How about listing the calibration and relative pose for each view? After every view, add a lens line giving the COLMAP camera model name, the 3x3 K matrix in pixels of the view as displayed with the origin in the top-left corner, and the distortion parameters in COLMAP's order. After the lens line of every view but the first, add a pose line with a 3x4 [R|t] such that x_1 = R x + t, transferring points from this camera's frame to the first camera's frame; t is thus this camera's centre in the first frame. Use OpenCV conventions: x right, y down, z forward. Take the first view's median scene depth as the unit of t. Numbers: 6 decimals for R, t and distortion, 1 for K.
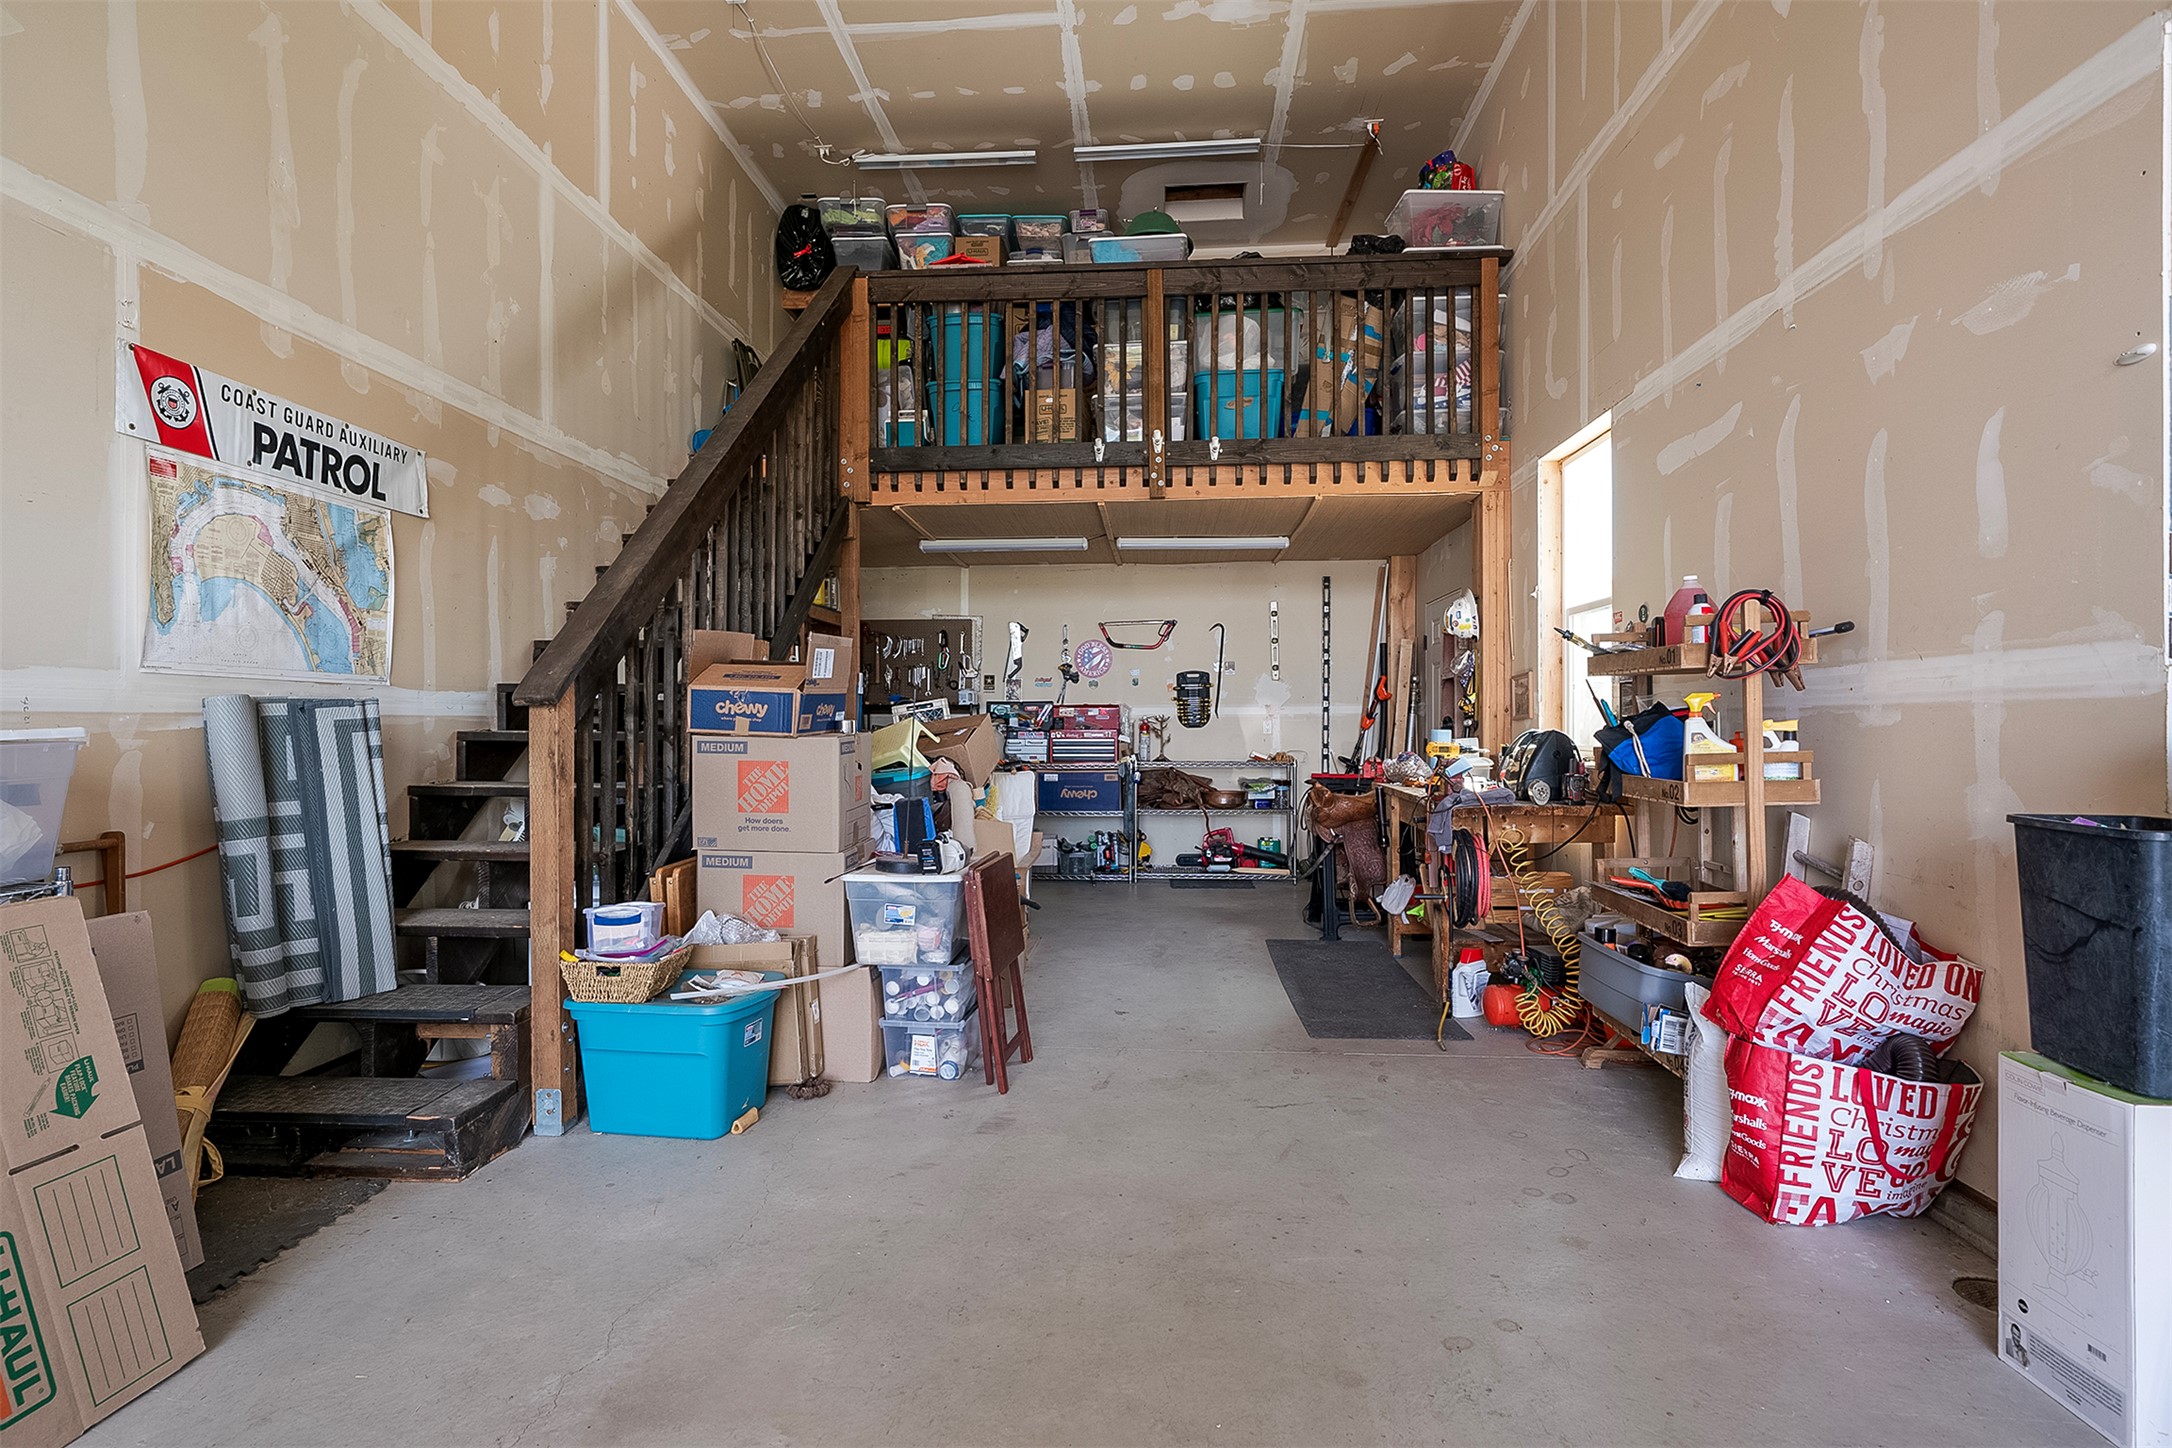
lens RADIAL K [[1081.0, 0, 1077.8], [0, 1081.0, 727.0], [0, 0, 1]] dist [0.013353, 0.000606]
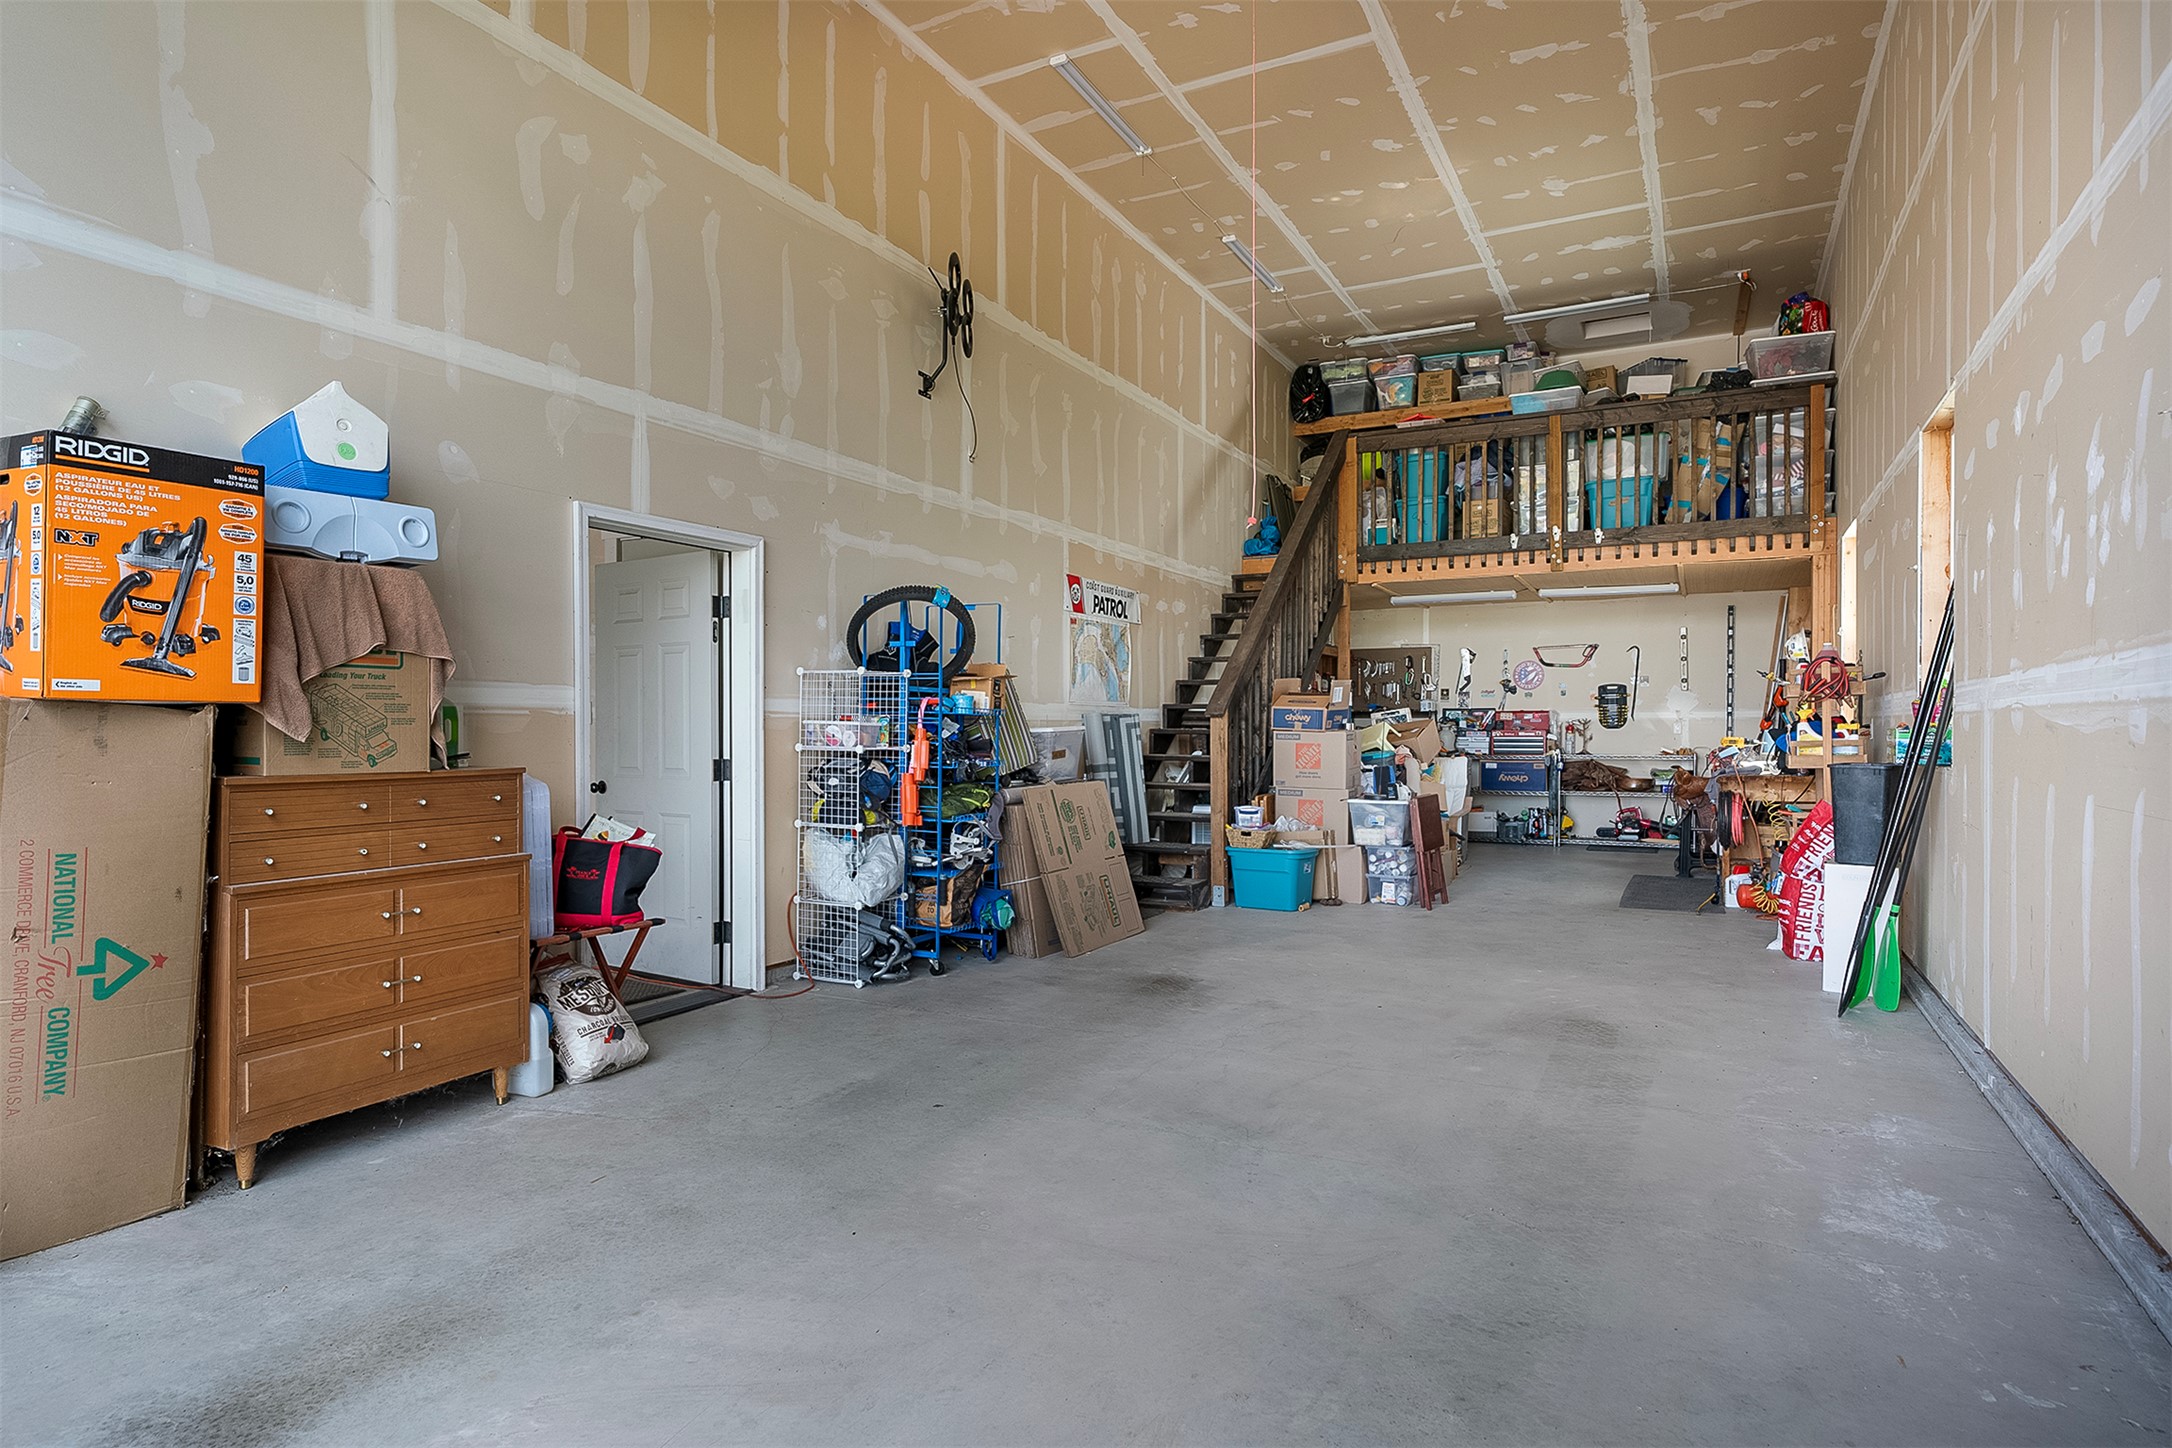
lens RADIAL K [[1153.9, 0, 1070.9], [0, 1153.9, 732.4], [0, 0, 1]] dist [-0.008008, -0.001037]
pose [[0.912558, 0.003506, -0.408932, 0.113095], [-0.002376, 0.999992, 0.003273, 0.003020], [0.408940, -0.002015, 0.912559, -0.695457]]
